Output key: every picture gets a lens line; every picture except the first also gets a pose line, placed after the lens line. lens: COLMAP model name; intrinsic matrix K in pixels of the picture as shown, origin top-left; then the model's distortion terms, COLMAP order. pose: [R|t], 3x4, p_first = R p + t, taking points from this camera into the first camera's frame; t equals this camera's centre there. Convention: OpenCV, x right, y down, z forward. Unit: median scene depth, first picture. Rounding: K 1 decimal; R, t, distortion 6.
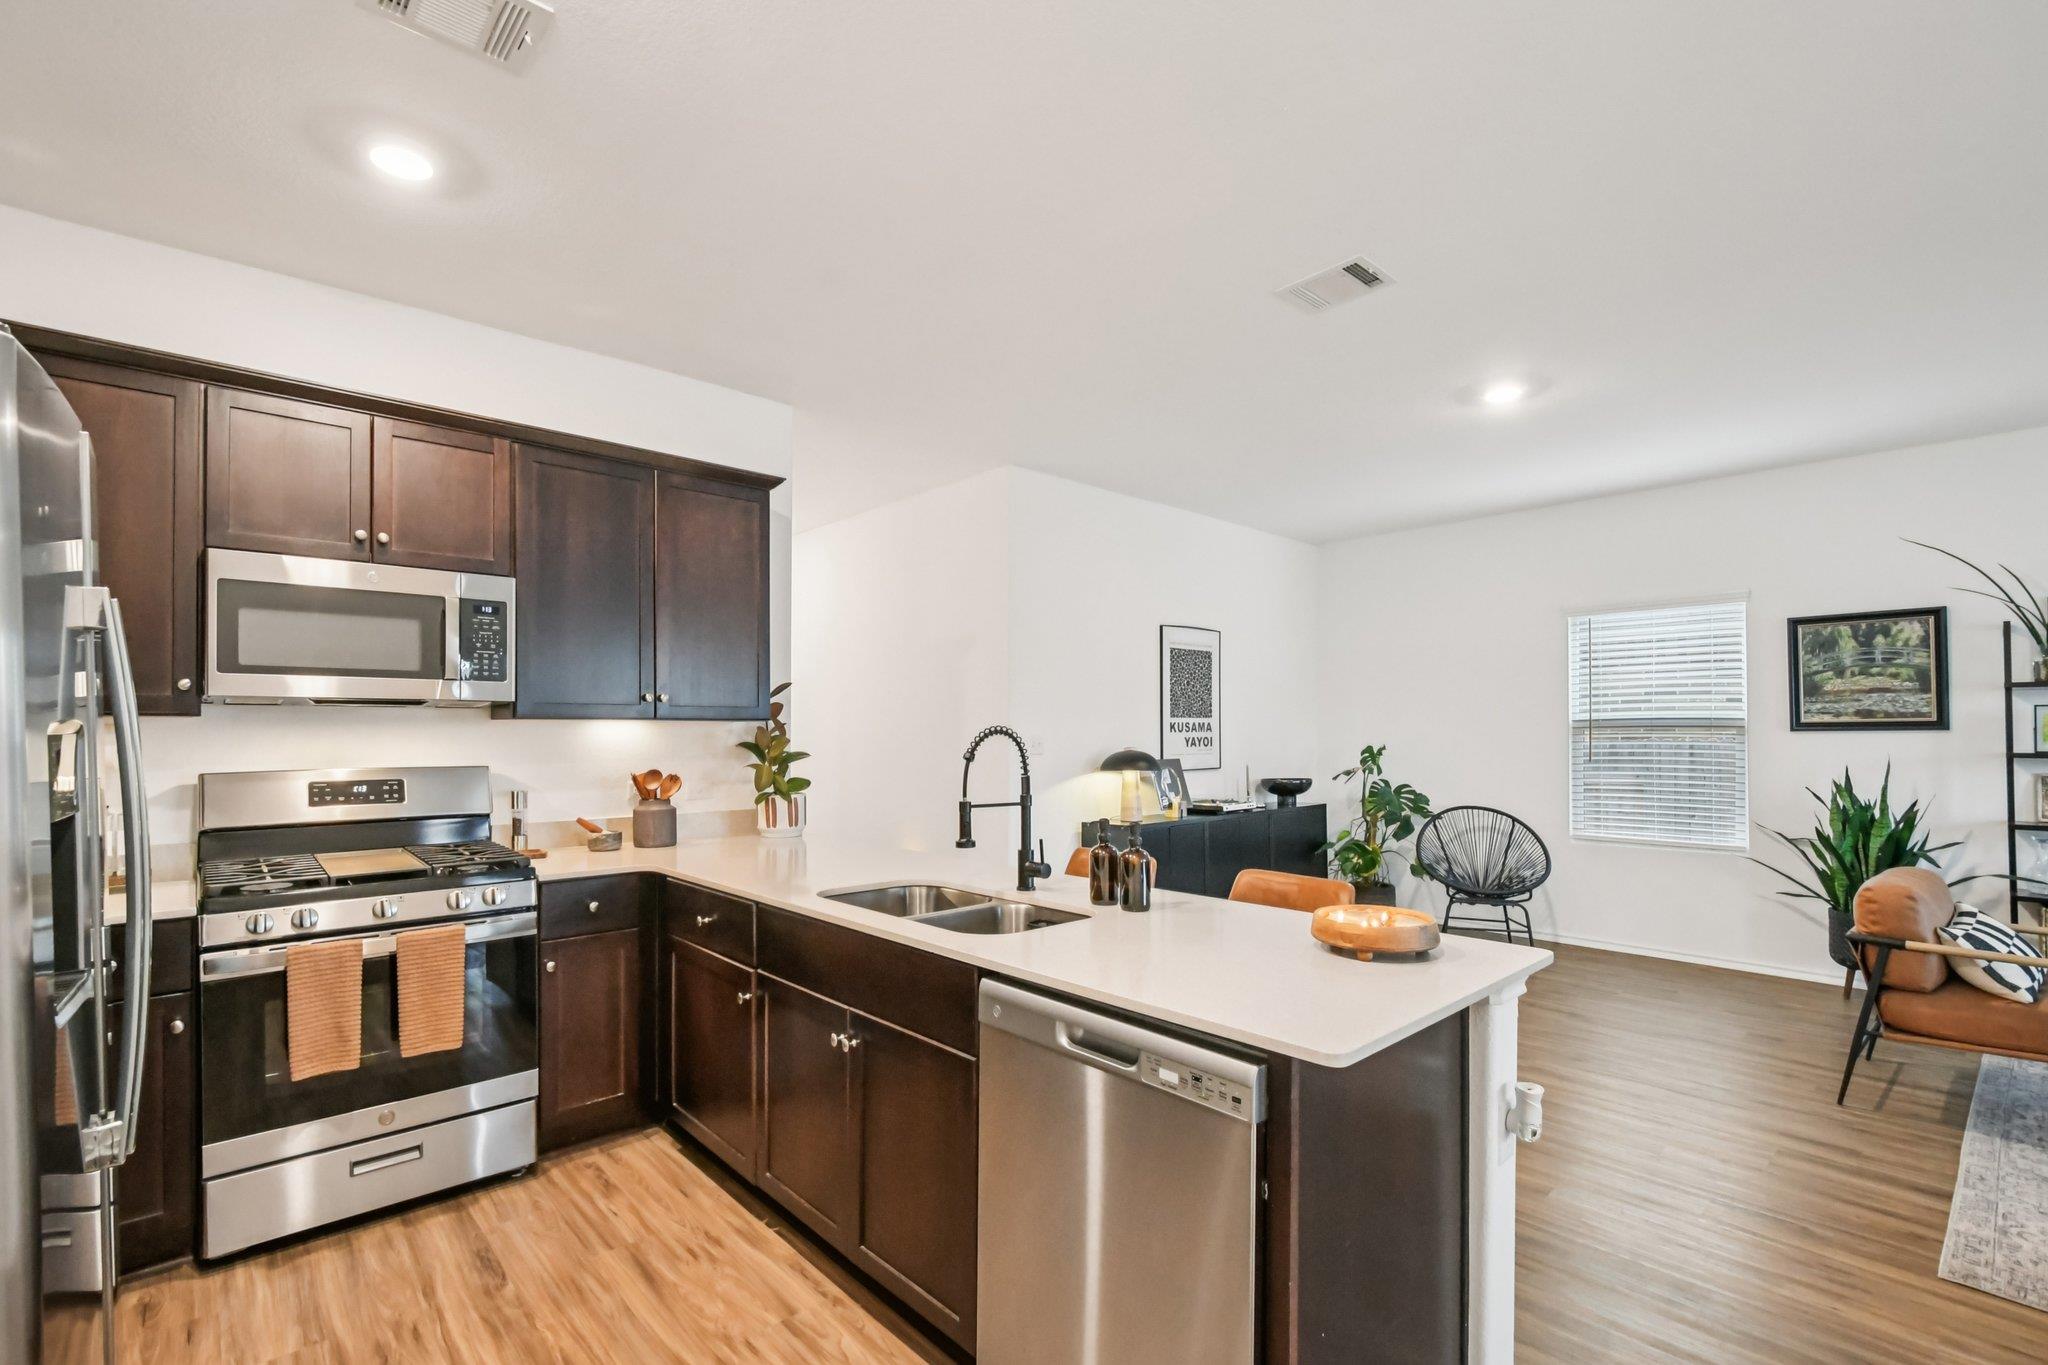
lens RADIAL K [[906.9, 0, 1008.3], [0, 906.9, 721.2], [0, 0, 1]] dist [-0.003533, -0.003047]
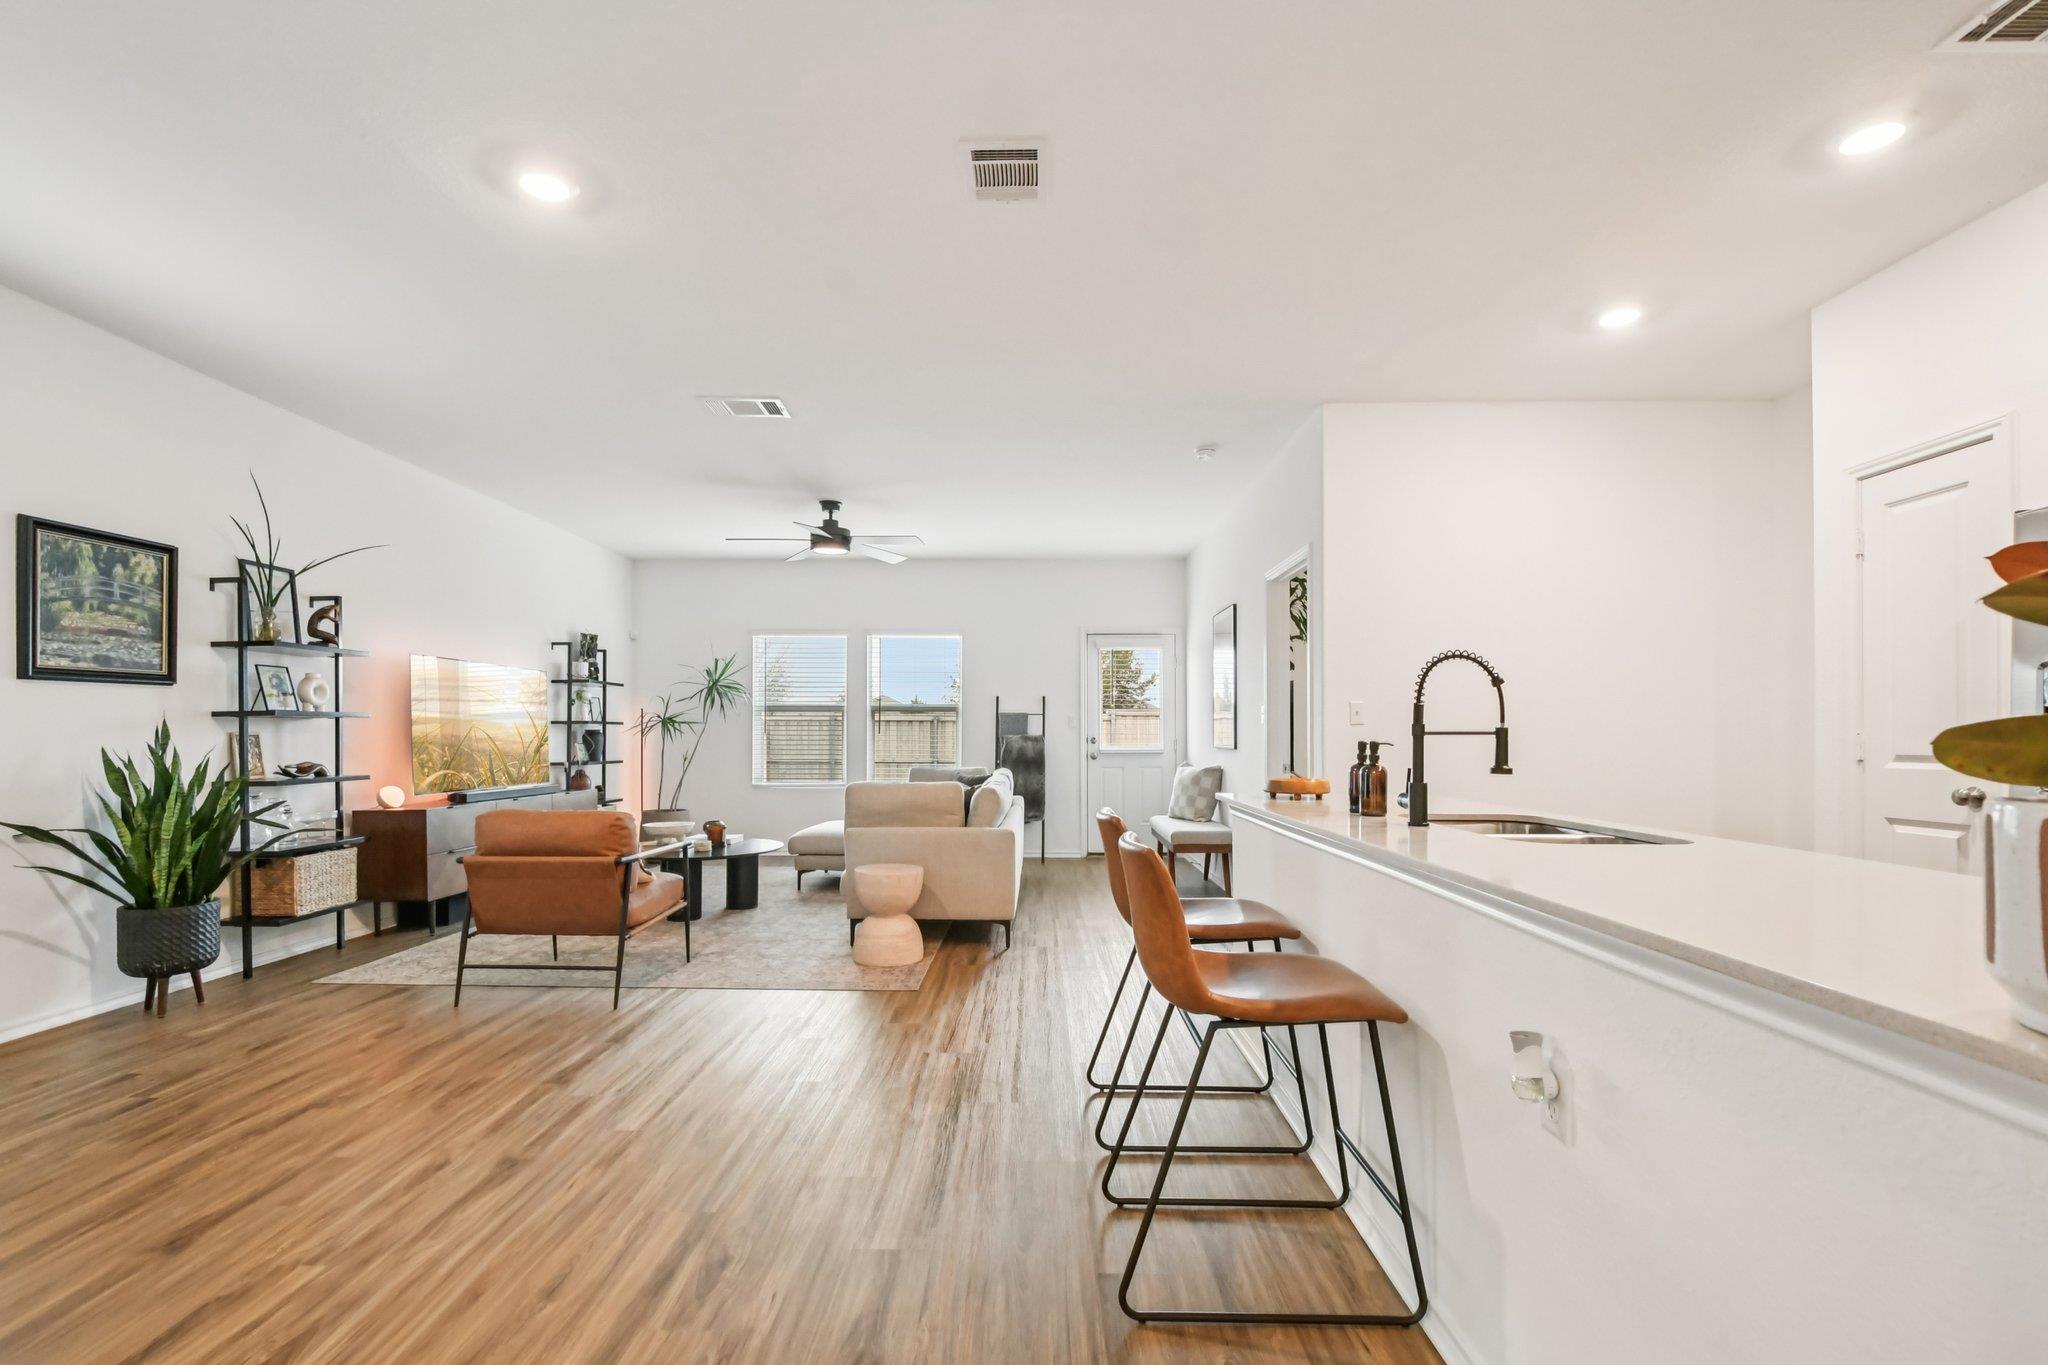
lens RADIAL K [[899.8, 0, 1014.2], [0, 899.8, 728.7], [0, 0, 1]] dist [-0.000324, -0.002821]
pose [[-0.734408, 0.003317, 0.678700, -0.166383], [-0.010406, 0.999816, -0.016146, 0.057030], [-0.678629, -0.018920, -0.734238, 1.066661]]
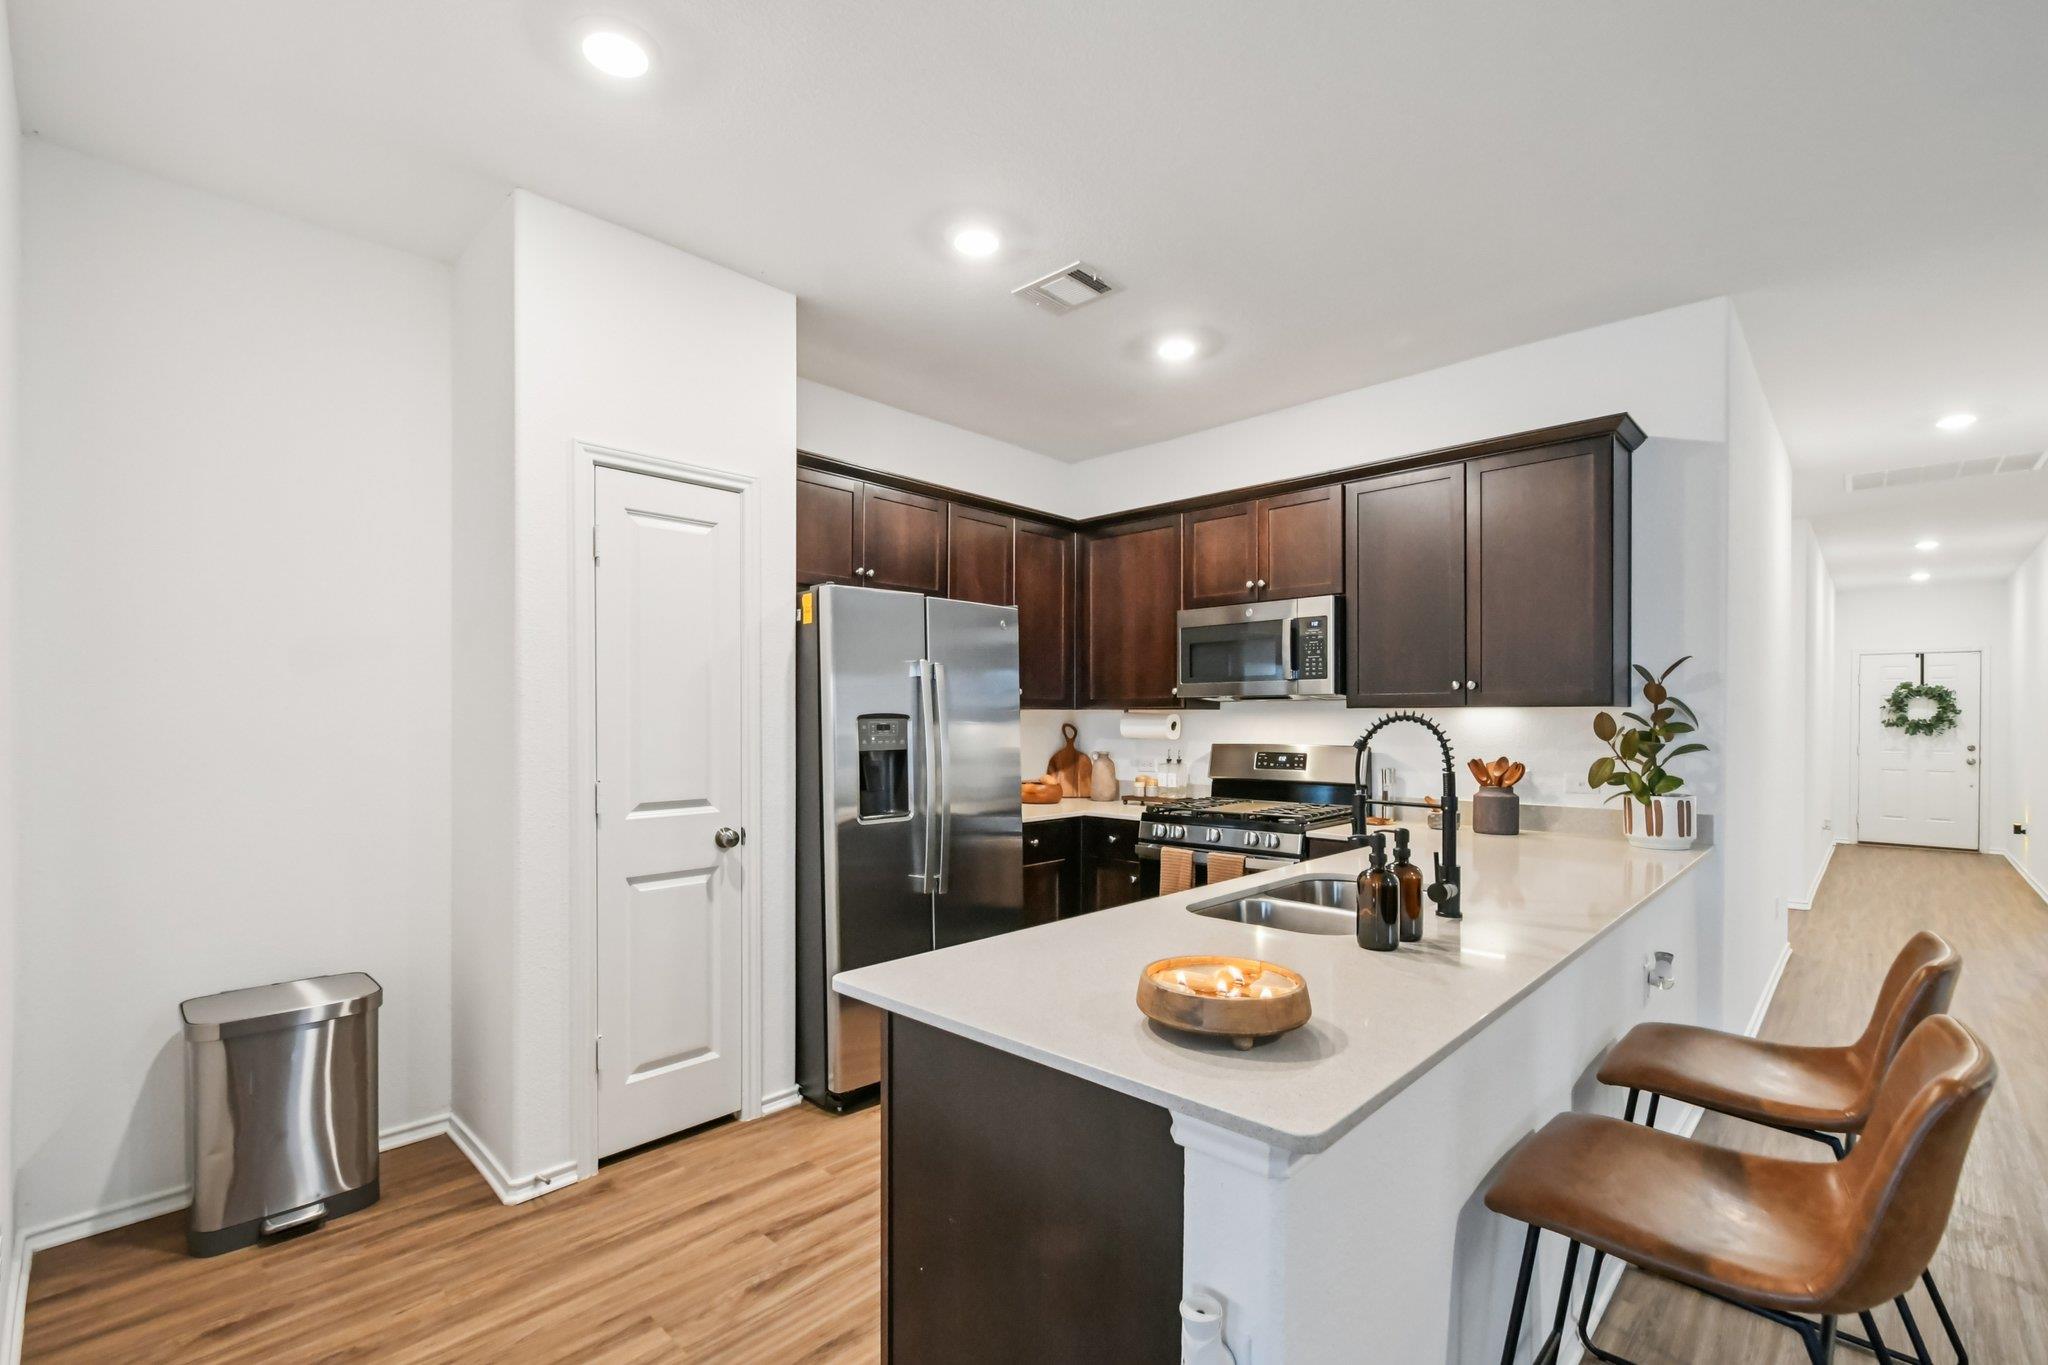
lens RADIAL K [[899.8, 0, 1014.2], [0, 899.8, 728.7], [0, 0, 1]] dist [-0.000324, -0.002821]
pose [[0.074228, 0.010047, -0.997191, 0.423207], [0.009971, 0.999892, 0.010817, 0.005082], [0.997191, -0.010746, 0.074120, 0.303379]]
